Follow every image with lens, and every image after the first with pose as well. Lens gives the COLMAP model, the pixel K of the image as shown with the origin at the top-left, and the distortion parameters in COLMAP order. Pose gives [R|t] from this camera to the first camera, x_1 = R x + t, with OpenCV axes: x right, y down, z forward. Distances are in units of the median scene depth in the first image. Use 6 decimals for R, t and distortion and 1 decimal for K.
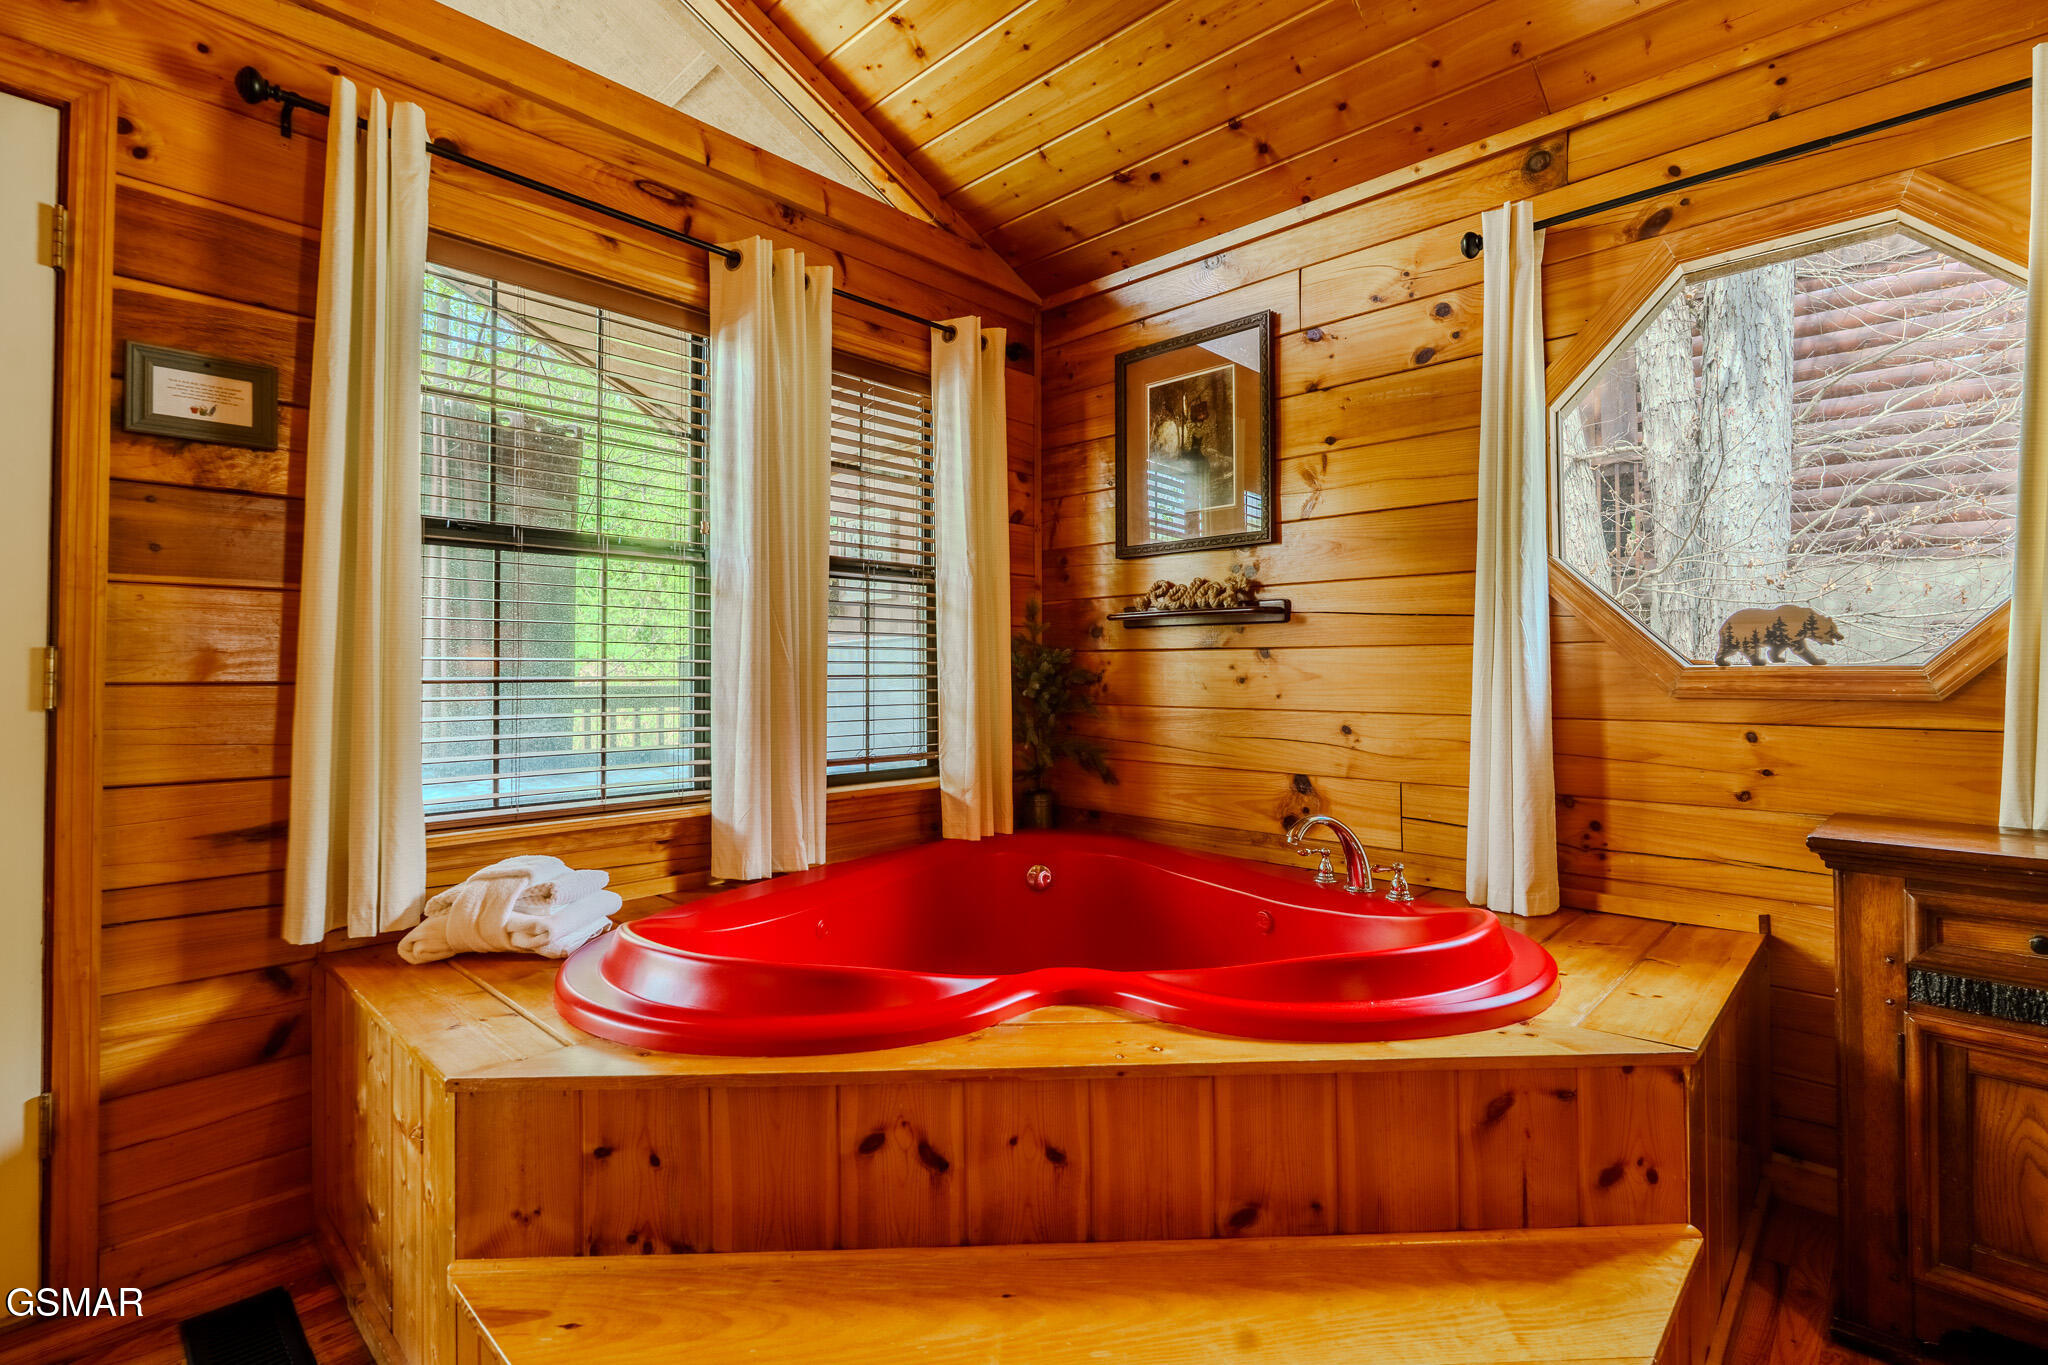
lens RADIAL K [[945.4, 0, 1029.6], [0, 945.4, 644.3], [0, 0, 1]] dist [-0.001606, -0.000716]
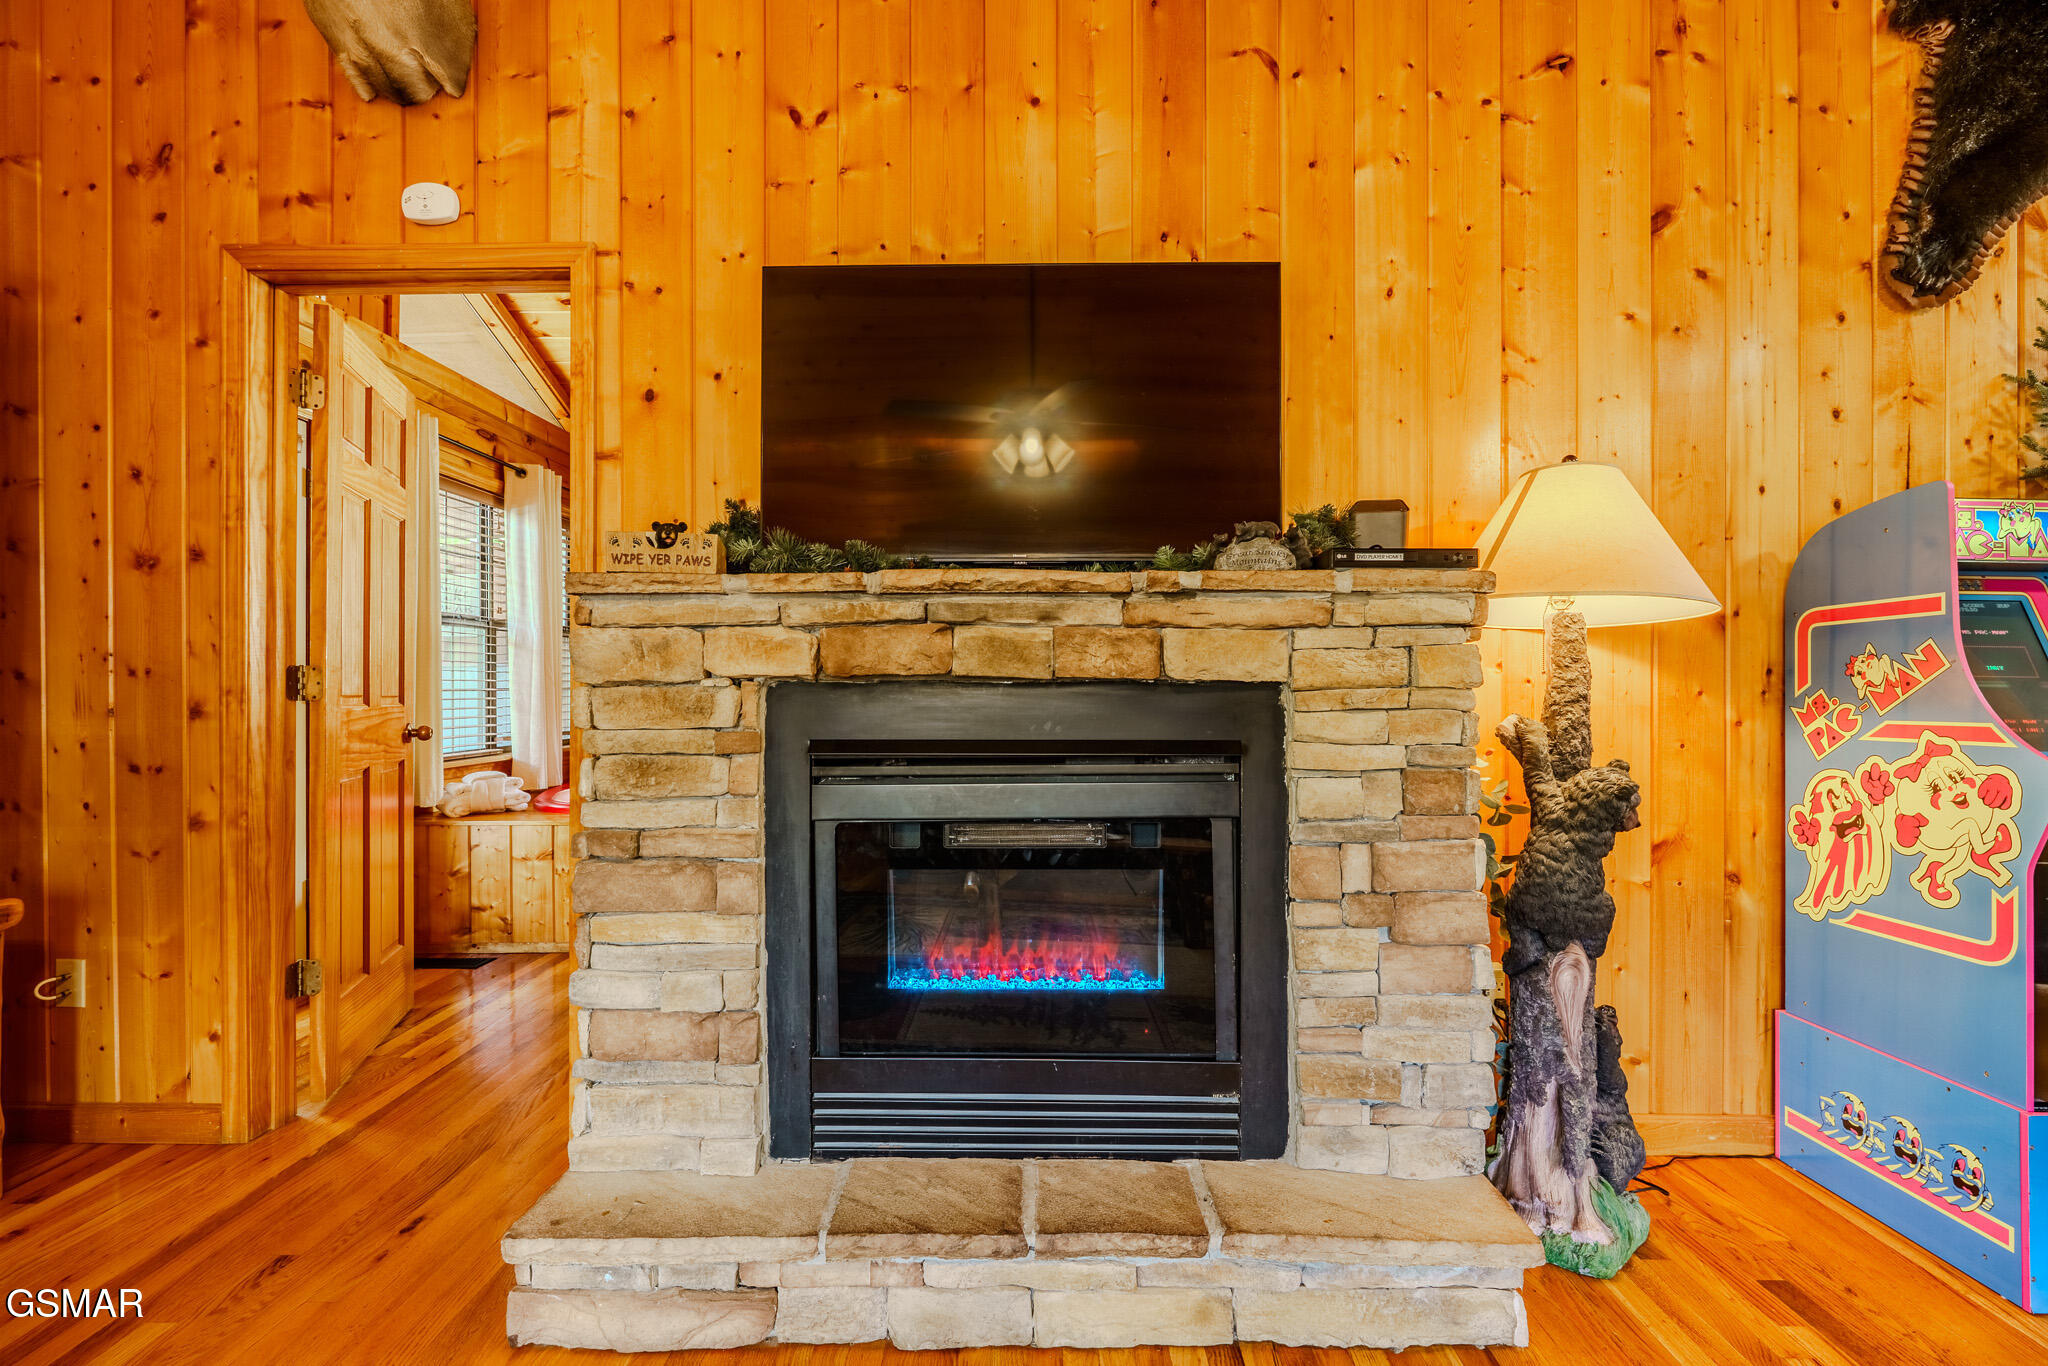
lens RADIAL K [[915.2, 0, 1024.0], [0, 915.2, 683.0], [0, 0, 1]] dist [-0.000252, -0.000085]
pose [[0.739219, 0.003653, 0.673456, -0.814295], [-0.017699, 0.999745, 0.014004, -0.021977], [-0.673233, -0.022271, 0.739095, -1.088180]]
